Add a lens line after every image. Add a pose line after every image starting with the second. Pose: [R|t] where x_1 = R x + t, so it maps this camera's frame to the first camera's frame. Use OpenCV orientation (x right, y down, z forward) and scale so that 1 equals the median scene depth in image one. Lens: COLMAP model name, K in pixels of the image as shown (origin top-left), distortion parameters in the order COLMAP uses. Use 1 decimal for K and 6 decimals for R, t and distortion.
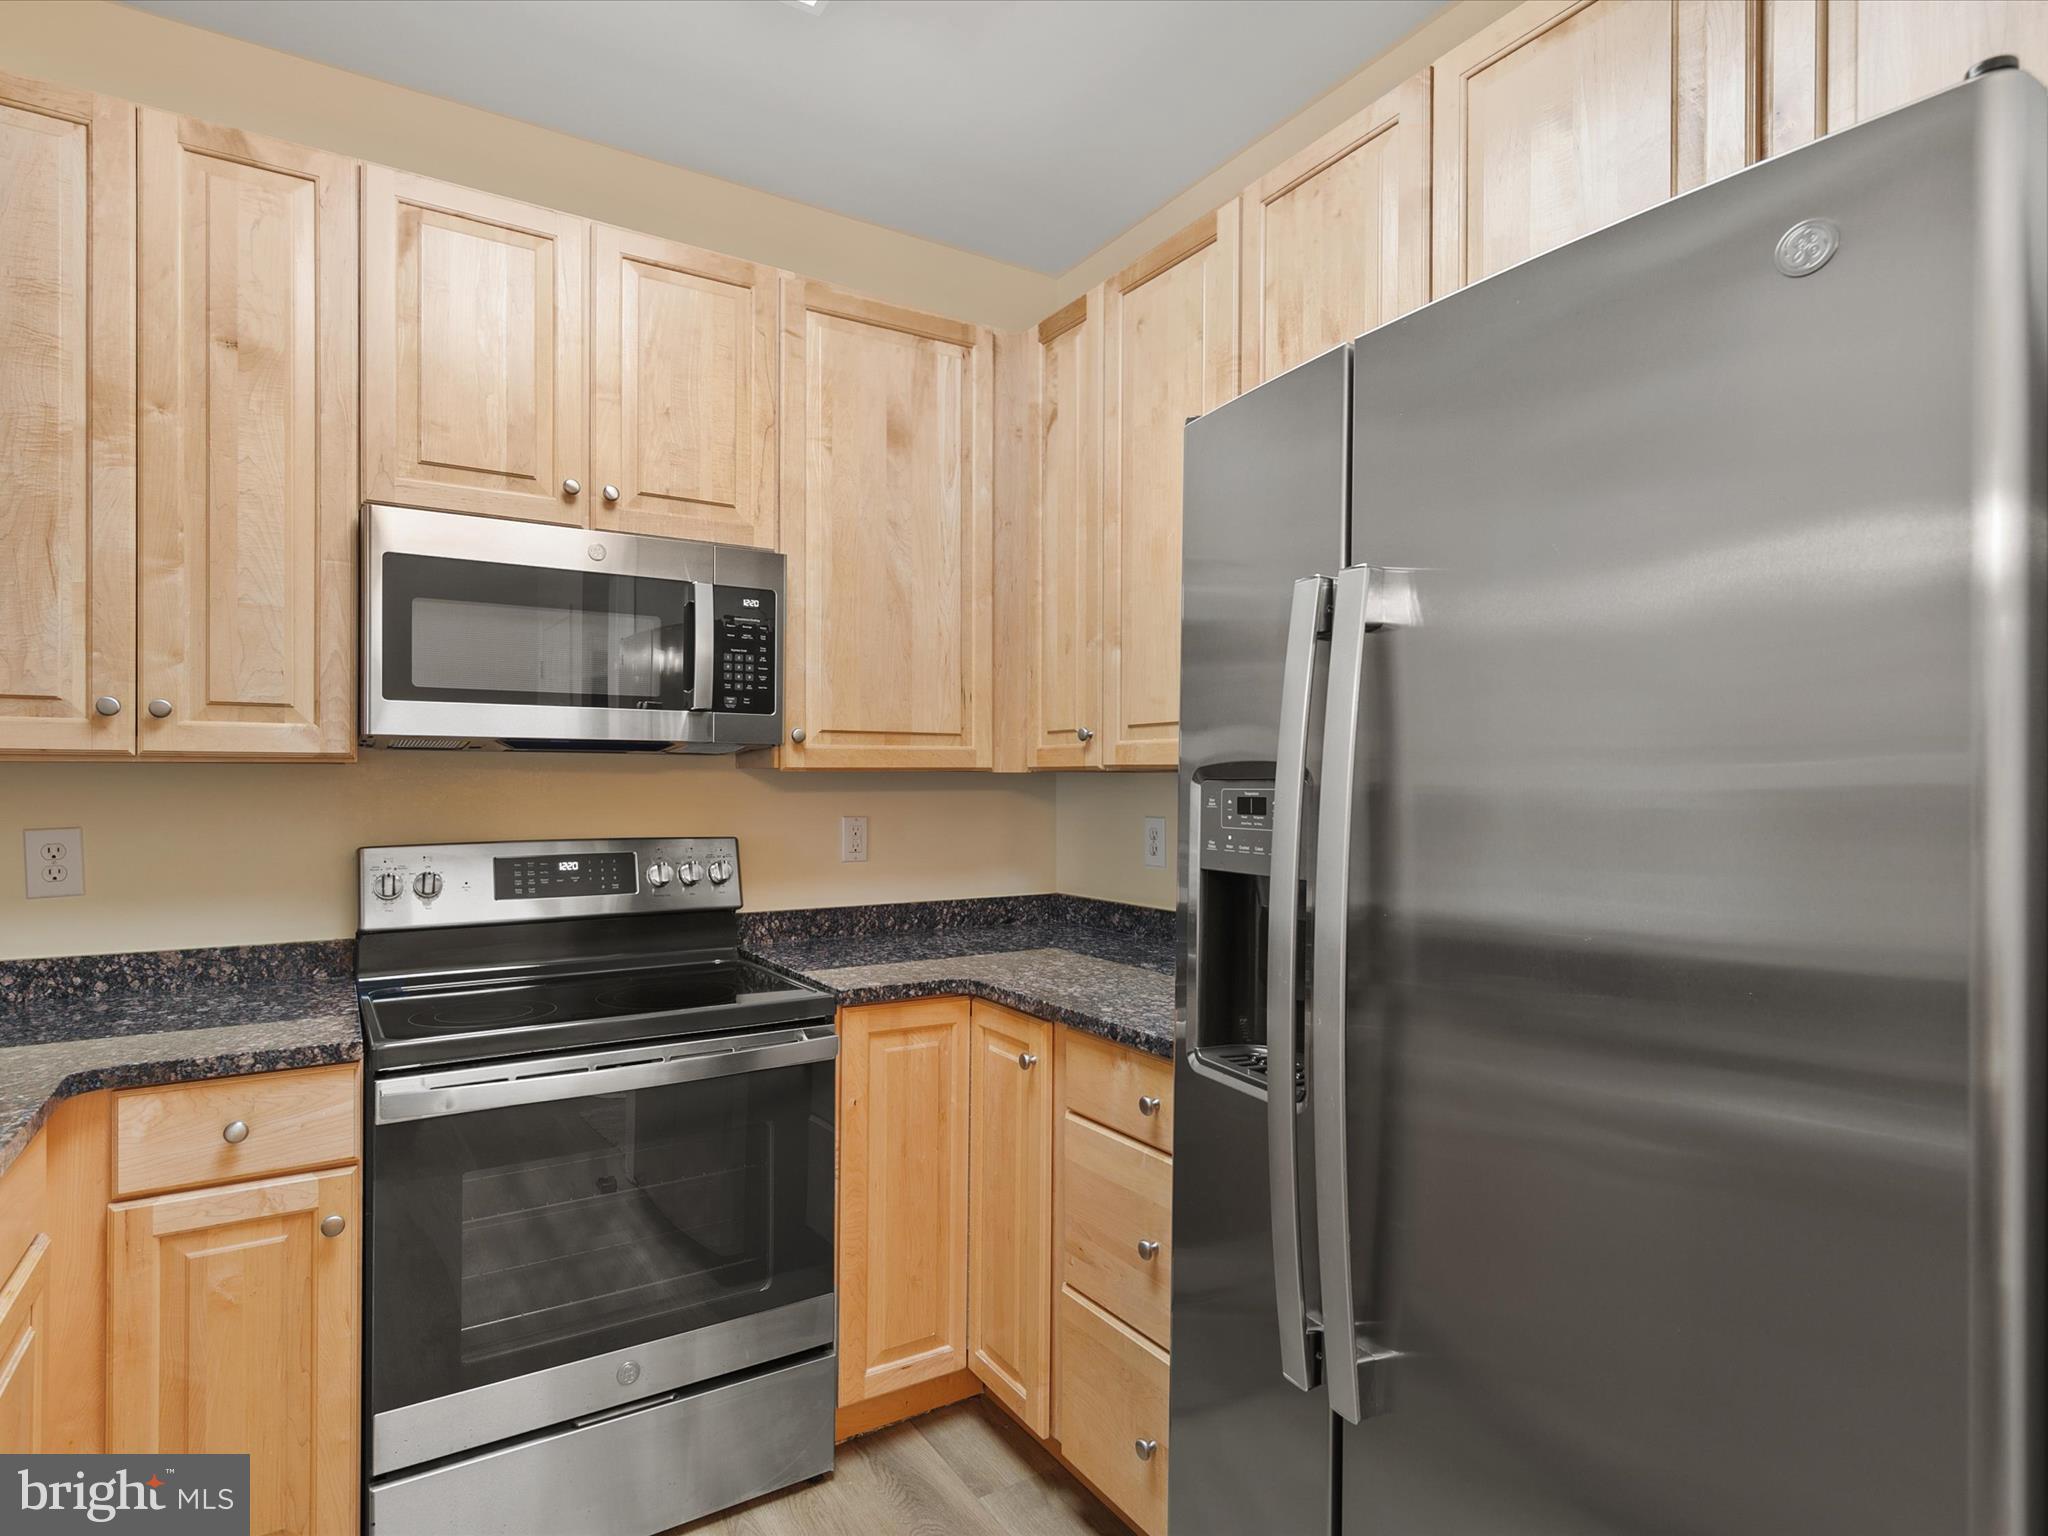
lens RADIAL K [[1107.3, 0, 1028.2], [0, 1107.3, 777.6], [0, 0, 1]] dist [0.003771, -0.001942]
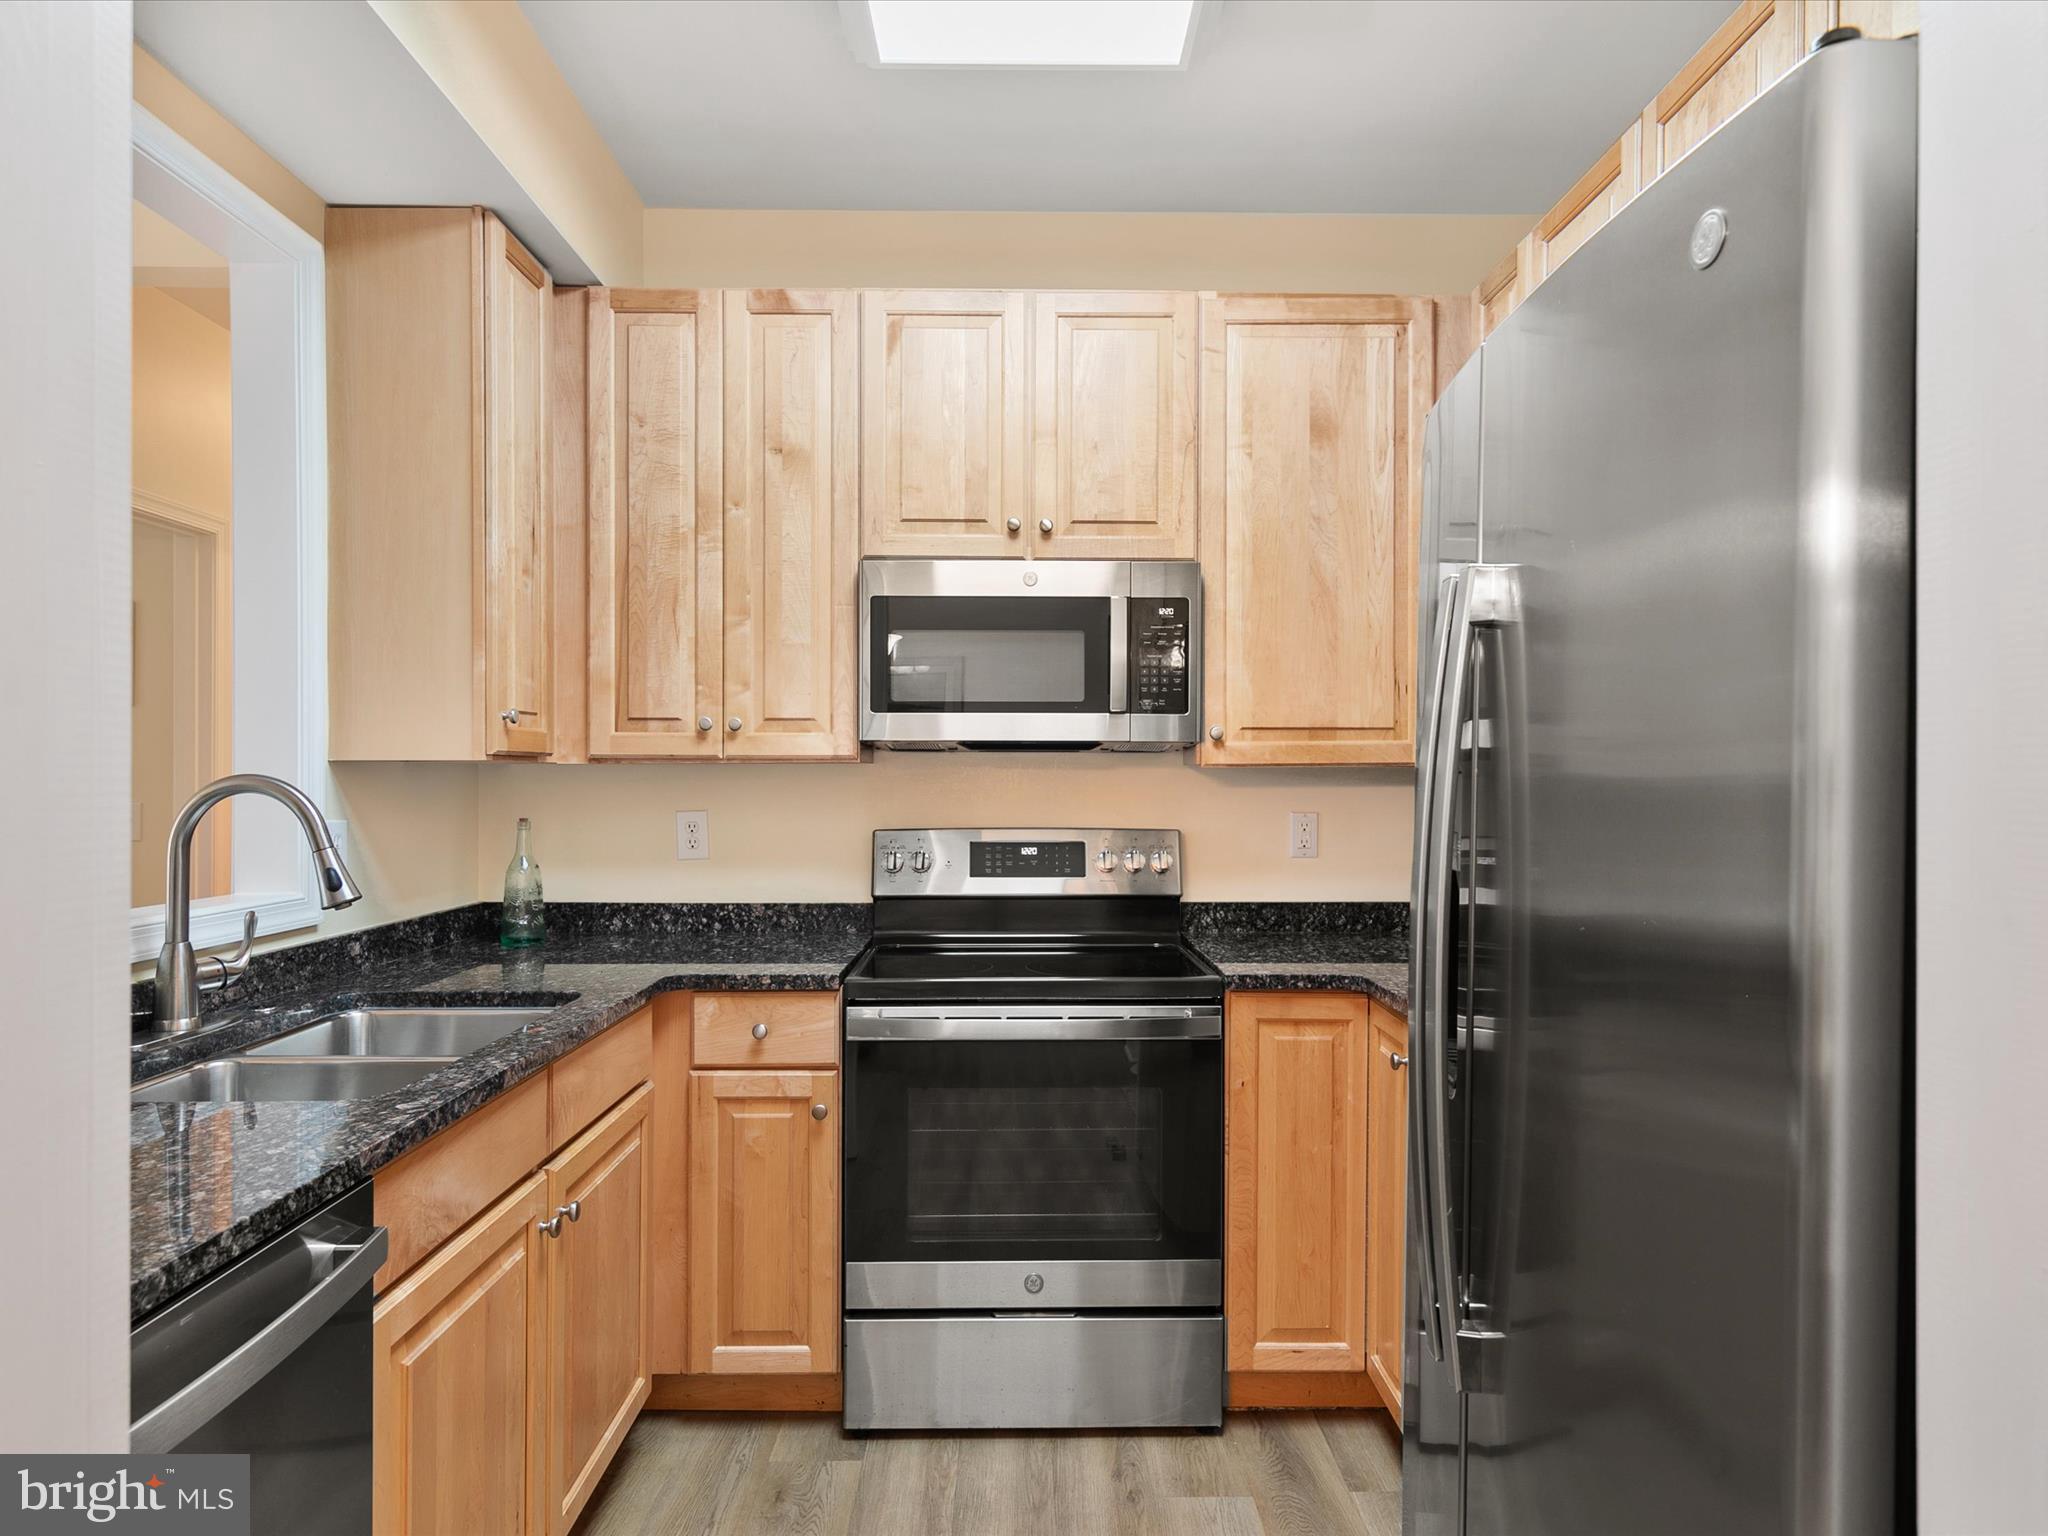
lens RADIAL K [[1234.1, 0, 1025.8], [0, 1234.1, 775.2], [0, 0, 1]] dist [0.005649, -0.003919]
pose [[0.851307, -0.001862, -0.524664, 0.283529], [0.002326, 0.999997, 0.000225, 0.001281], [0.524662, -0.001412, 0.851309, -0.100876]]
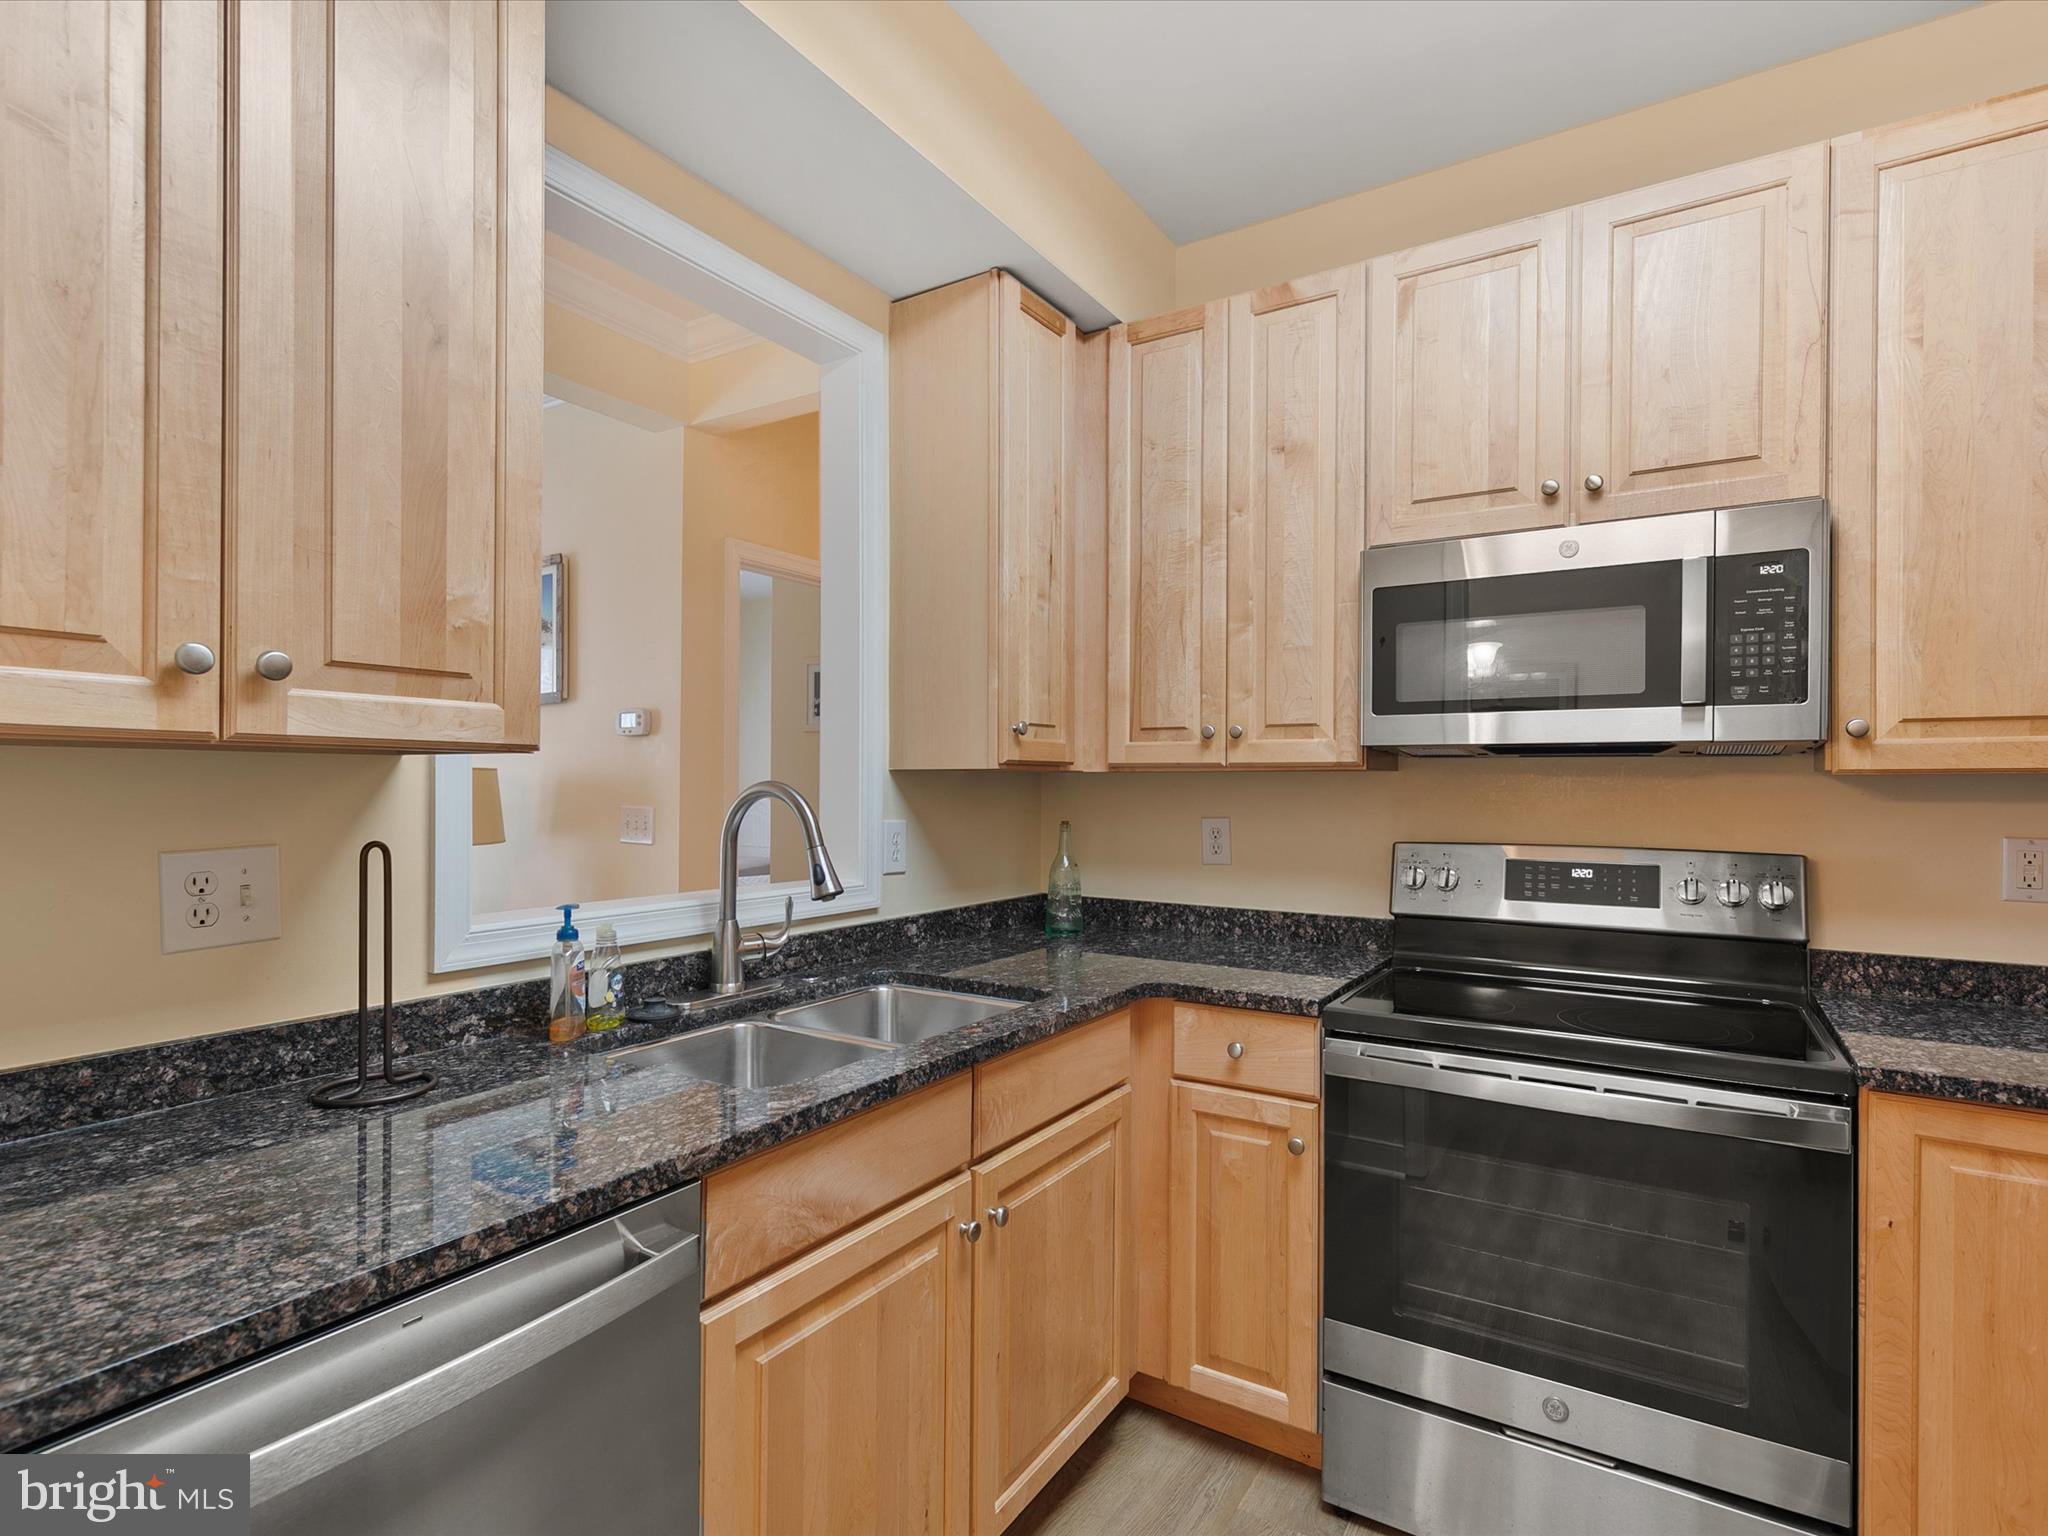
lens RADIAL K [[1035.9, 0, 1022.1], [0, 1035.9, 780.5], [0, 0, 1]] dist [0.006509, 0.000009]
pose [[0.428354, -0.001492, -0.903610, 0.224106], [-0.000658, 0.999998, -0.001963, 0.000412], [0.903611, 0.001436, 0.428352, 0.182420]]
